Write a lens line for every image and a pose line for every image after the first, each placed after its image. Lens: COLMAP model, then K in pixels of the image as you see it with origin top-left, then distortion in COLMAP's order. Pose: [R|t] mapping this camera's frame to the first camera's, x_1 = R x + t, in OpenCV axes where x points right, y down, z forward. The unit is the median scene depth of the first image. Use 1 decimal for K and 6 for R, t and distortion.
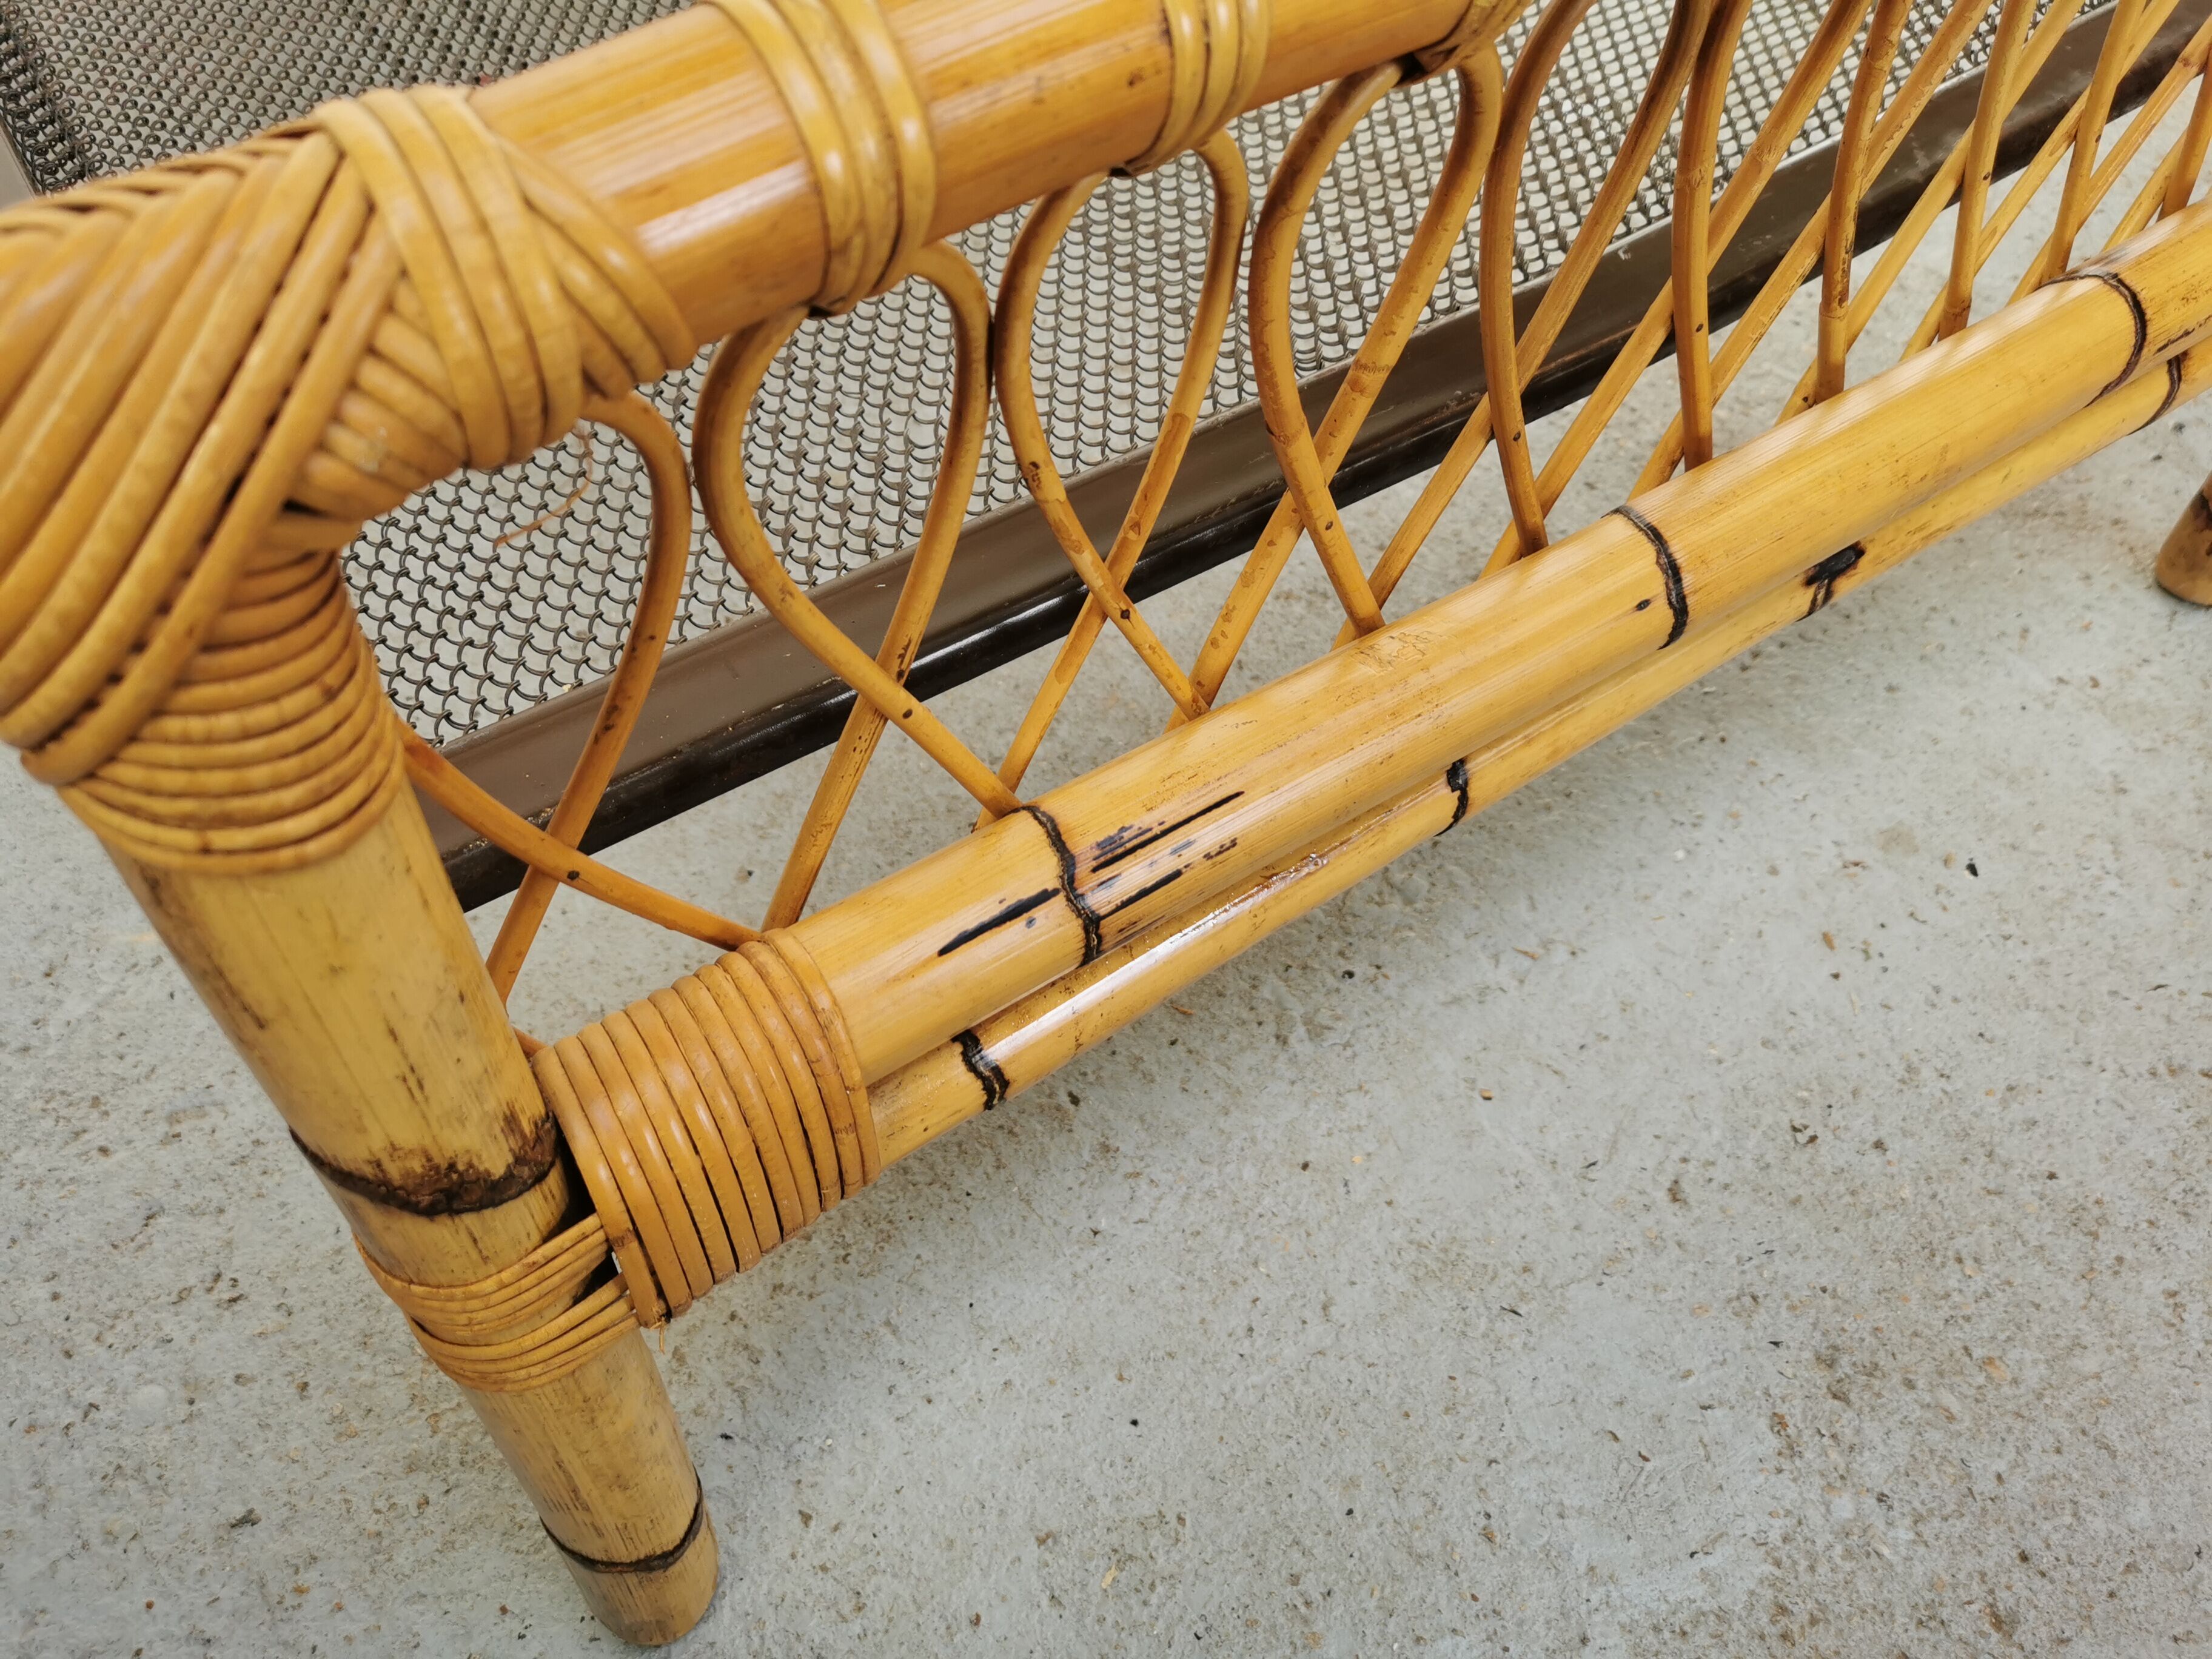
lens RADIAL K [[1728.1, 0, 1107.0], [0, 1728.1, 835.3], [0, 0, 1]] dist [0.049300, -0.061987]
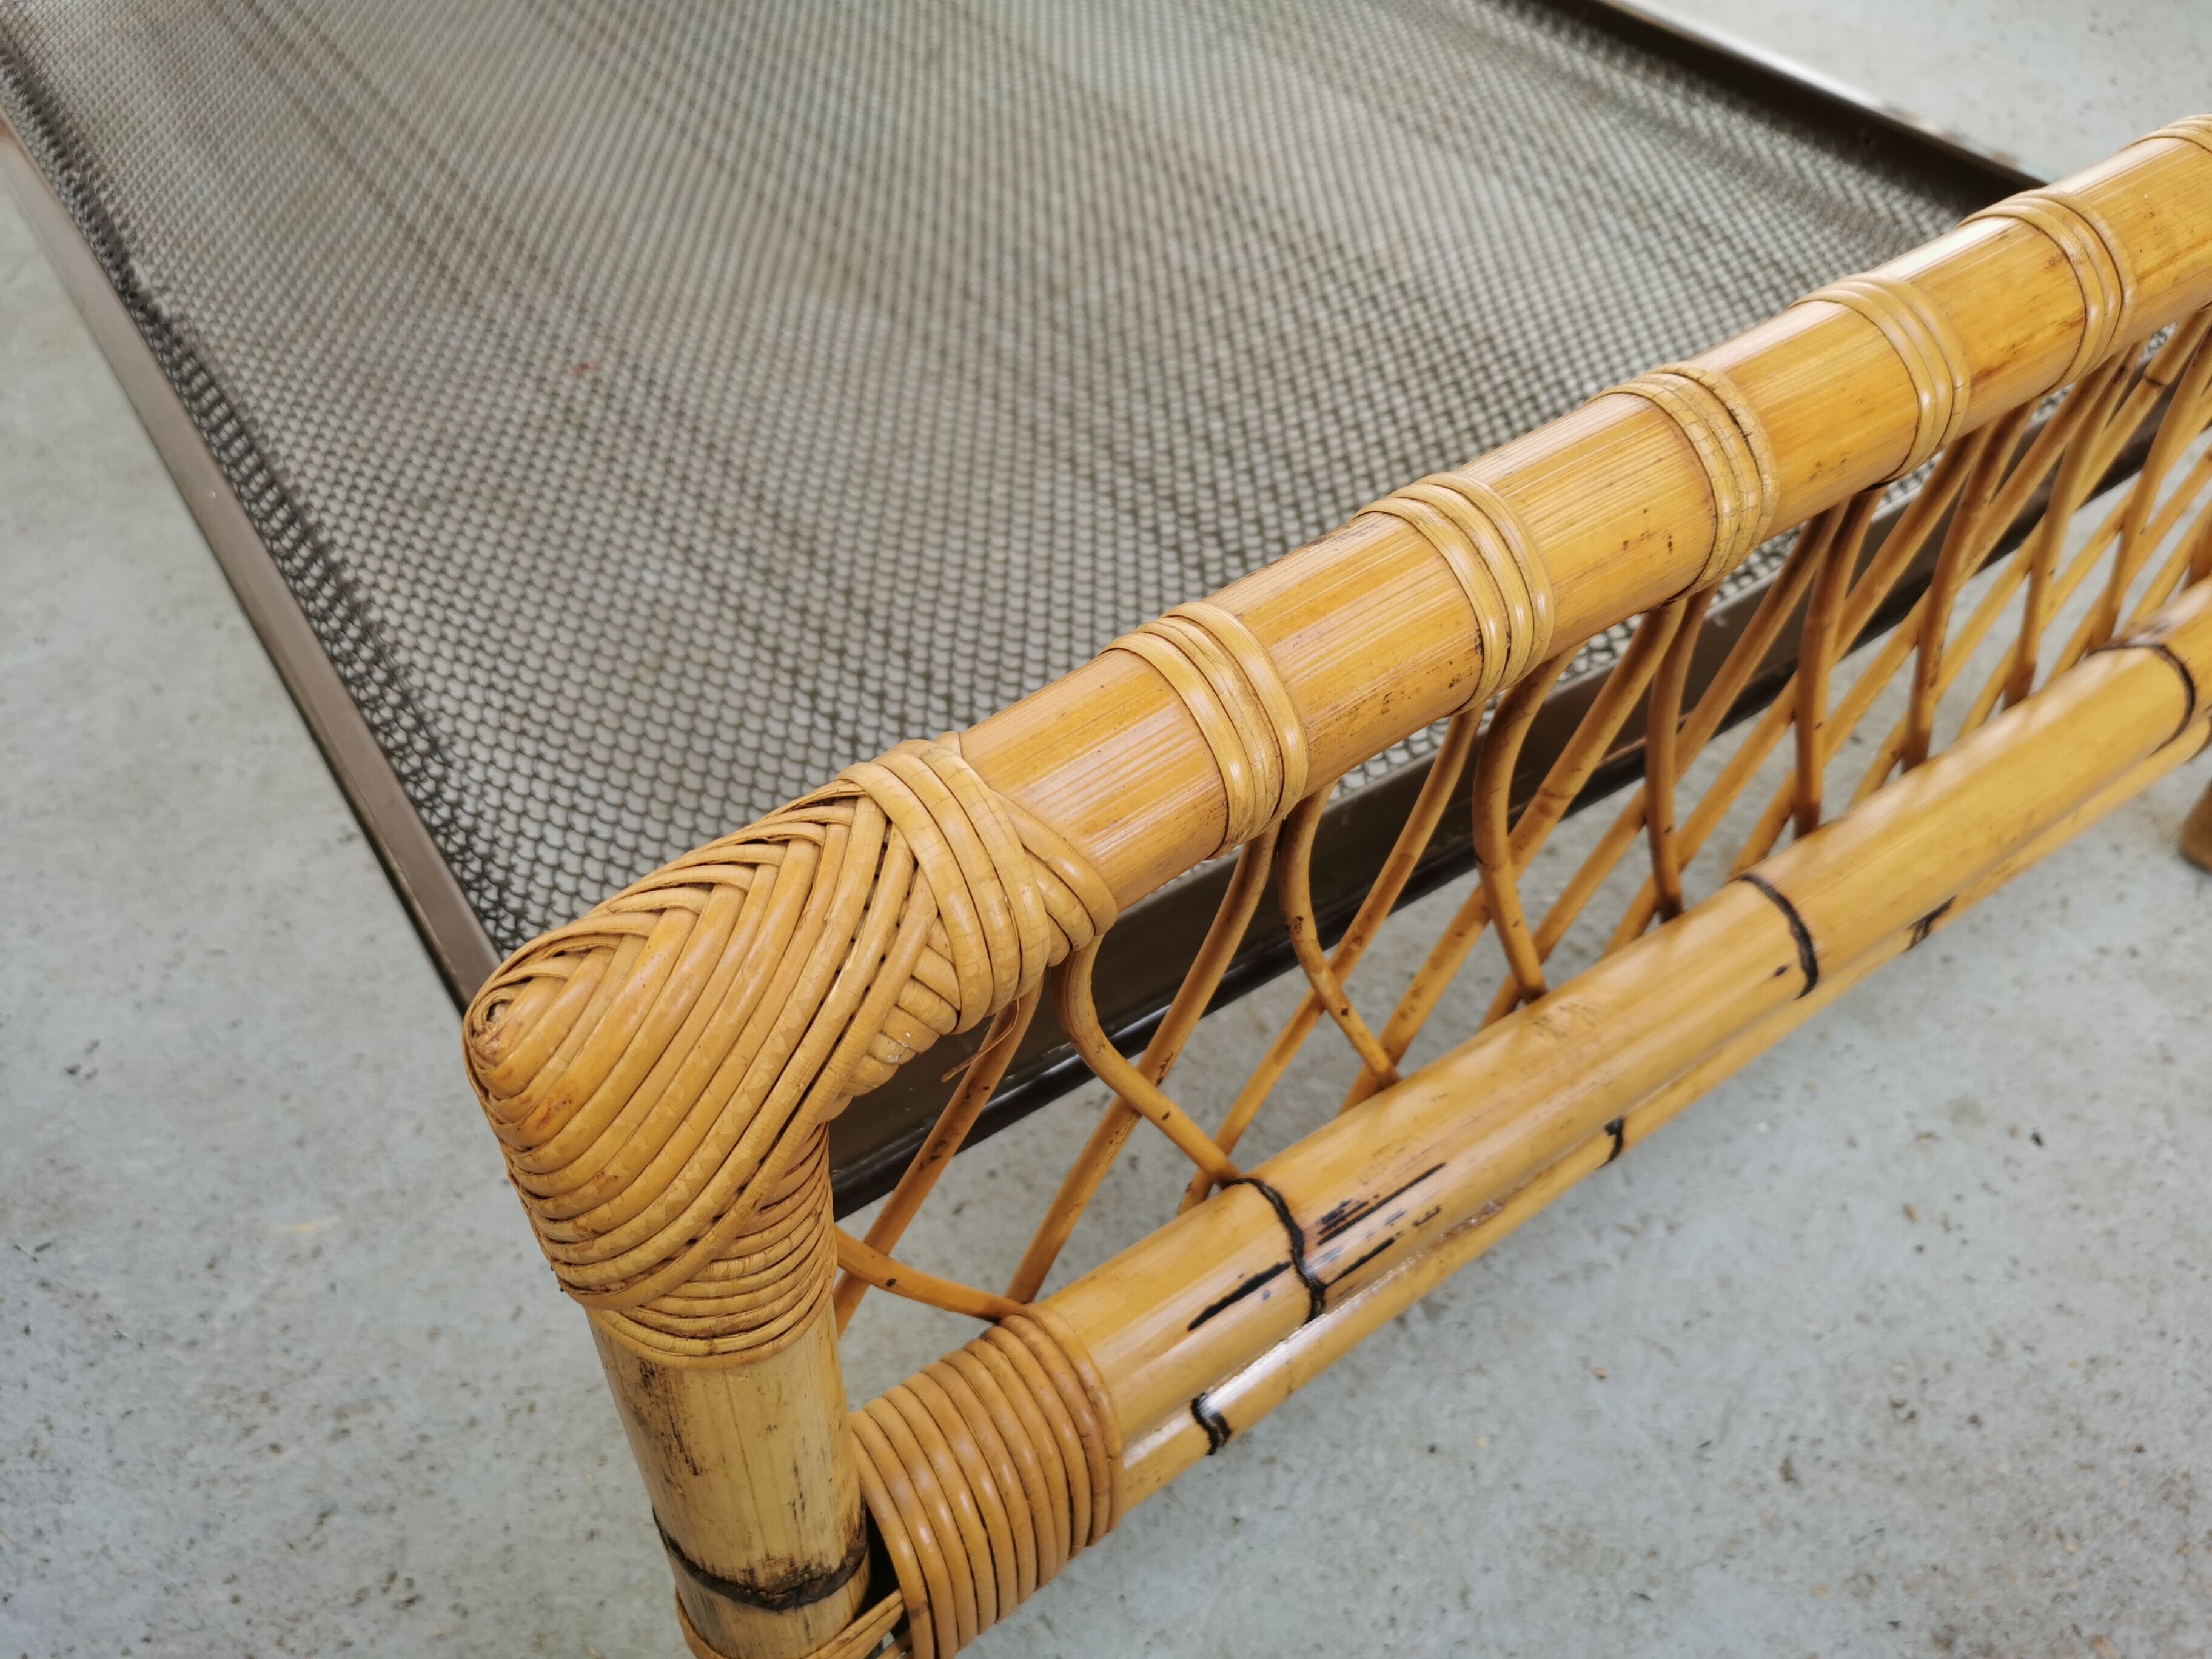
lens RADIAL K [[1744.3, 0, 1107.4], [0, 1744.3, 831.3], [0, 0, 1]] dist [0.036576, -0.053651]
pose [[0.999849, -0.007540, 0.015666, -0.106179], [0.008957, 0.995675, -0.092471, -0.093591], [-0.014901, 0.092597, 0.995592, -0.089450]]
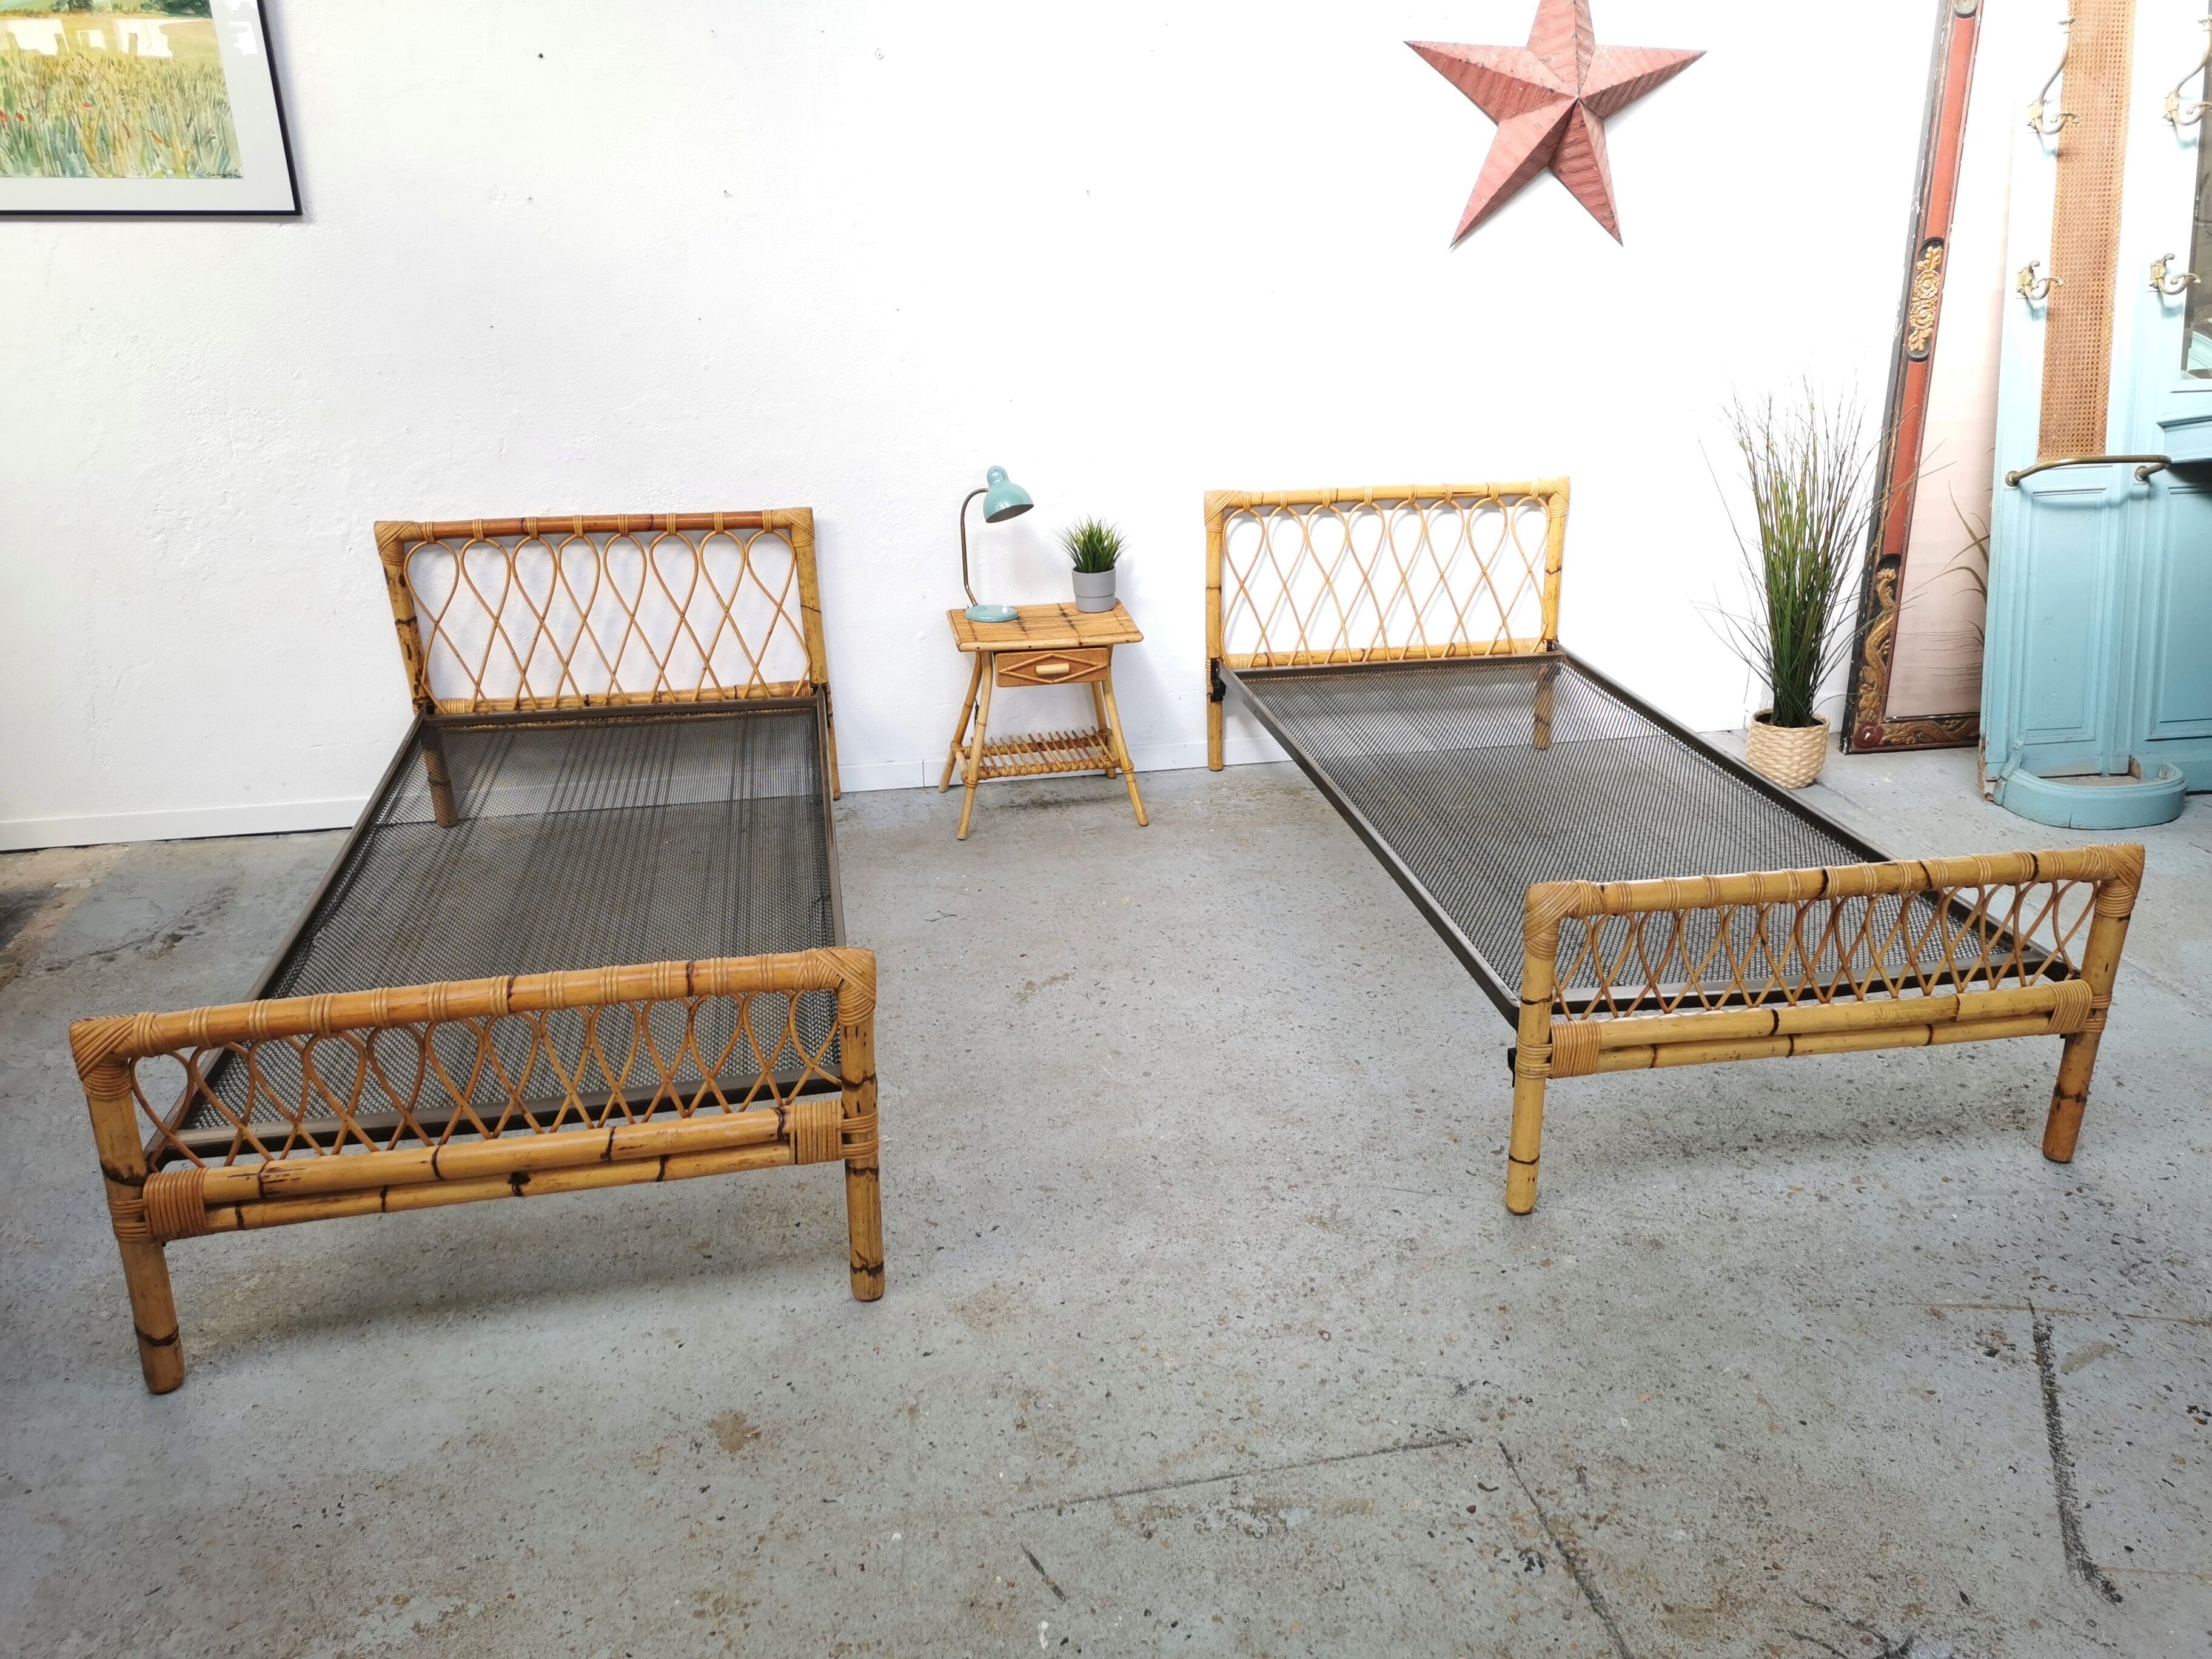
lens RADIAL K [[1728.1, 0, 1107.0], [0, 1728.1, 835.3], [0, 0, 1]] dist [0.049300, -0.061987]
pose [[0.916960, 0.138020, -0.374346, 2.639891], [-0.306897, 0.843547, -0.440730, 0.445433], [0.254949, 0.519017, 0.815857, -1.983310]]
